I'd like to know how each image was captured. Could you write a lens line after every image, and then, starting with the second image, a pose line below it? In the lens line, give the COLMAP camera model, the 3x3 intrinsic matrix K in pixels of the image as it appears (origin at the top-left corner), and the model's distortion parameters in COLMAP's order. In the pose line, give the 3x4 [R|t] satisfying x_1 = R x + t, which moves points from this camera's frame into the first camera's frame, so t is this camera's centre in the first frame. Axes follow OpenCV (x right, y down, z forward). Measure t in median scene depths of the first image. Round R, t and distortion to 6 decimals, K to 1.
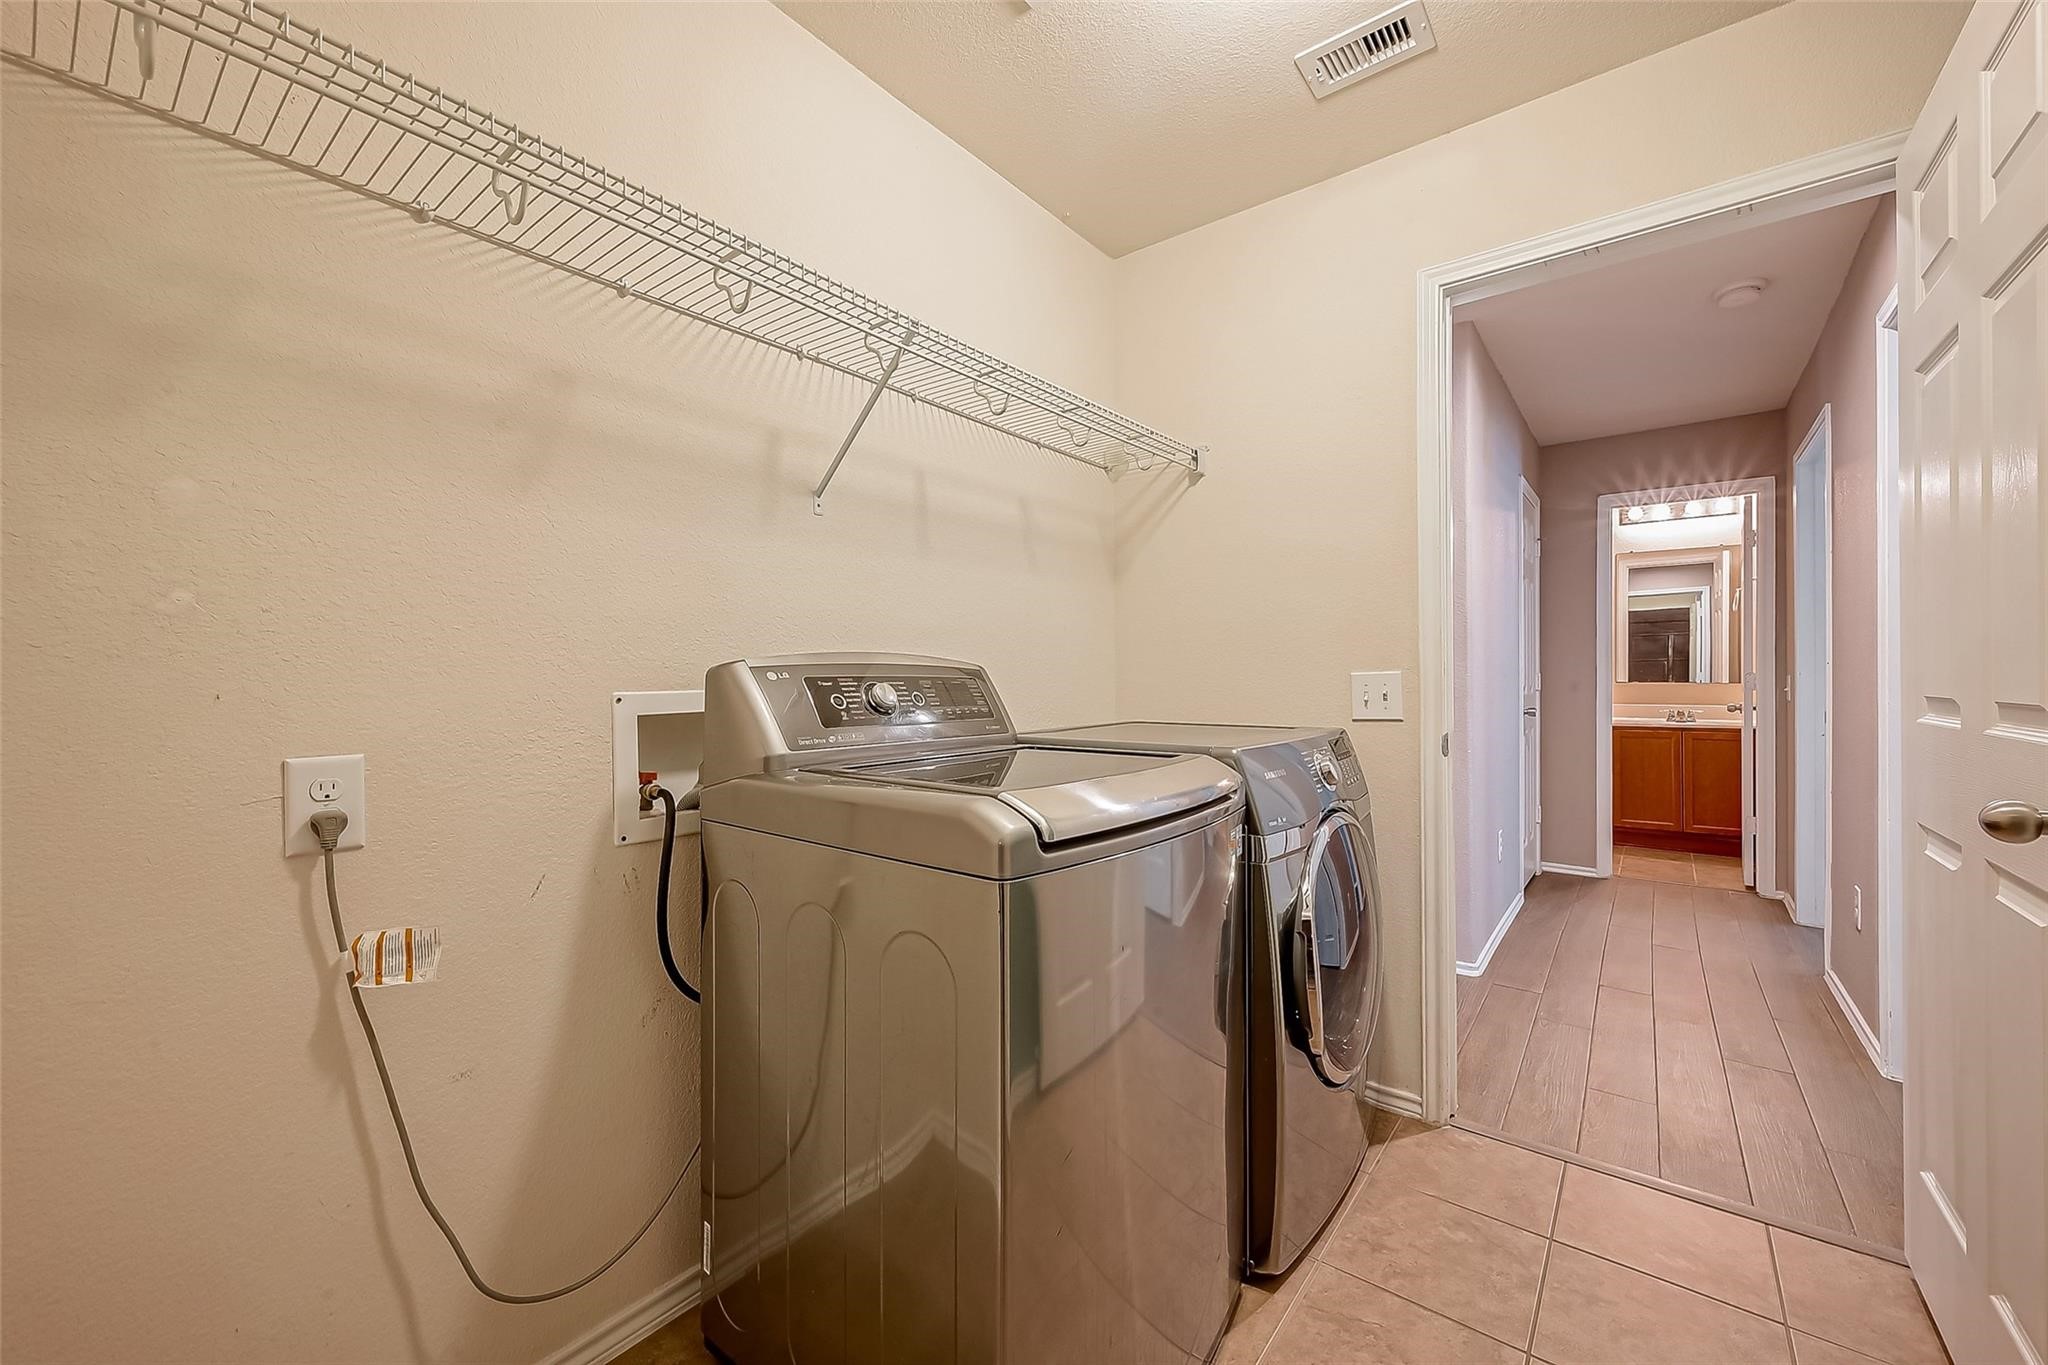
lens RADIAL K [[818.5, 0, 1017.8], [0, 818.5, 680.8], [0, 0, 1]] dist [0.001200, 0.000100]
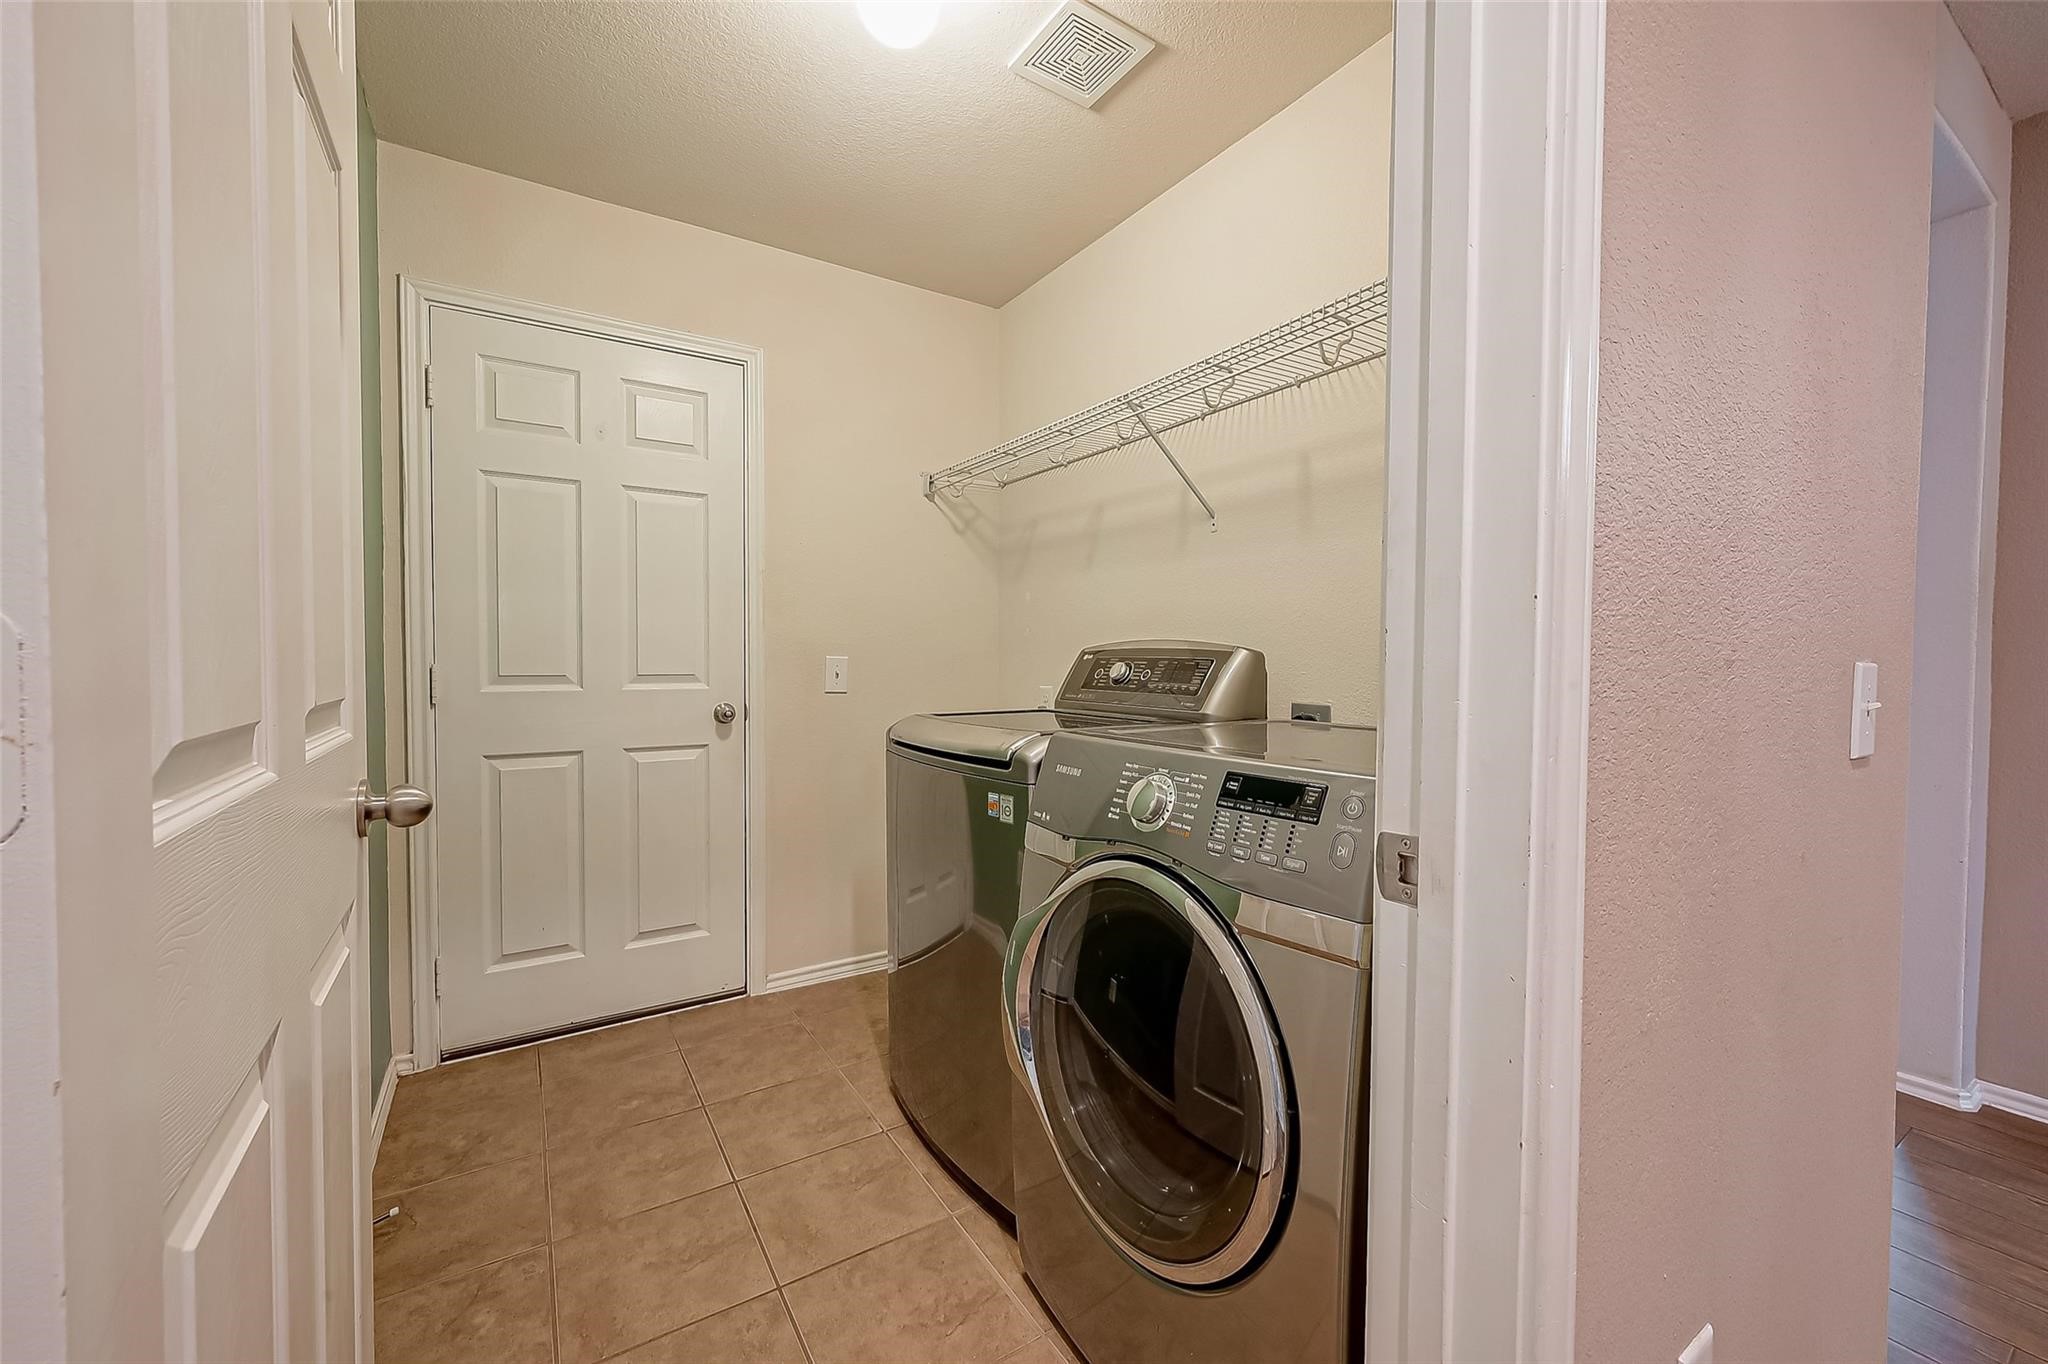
lens RADIAL K [[818.5, 0, 1017.8], [0, 818.5, 680.3], [0, 0, 1]] dist [0.001200, 0.000100]
pose [[-0.344397, 0.026705, -0.938444, 1.255705], [-0.008362, 0.999468, 0.031510, -0.010051], [0.938787, 0.018699, -0.343991, 1.351075]]
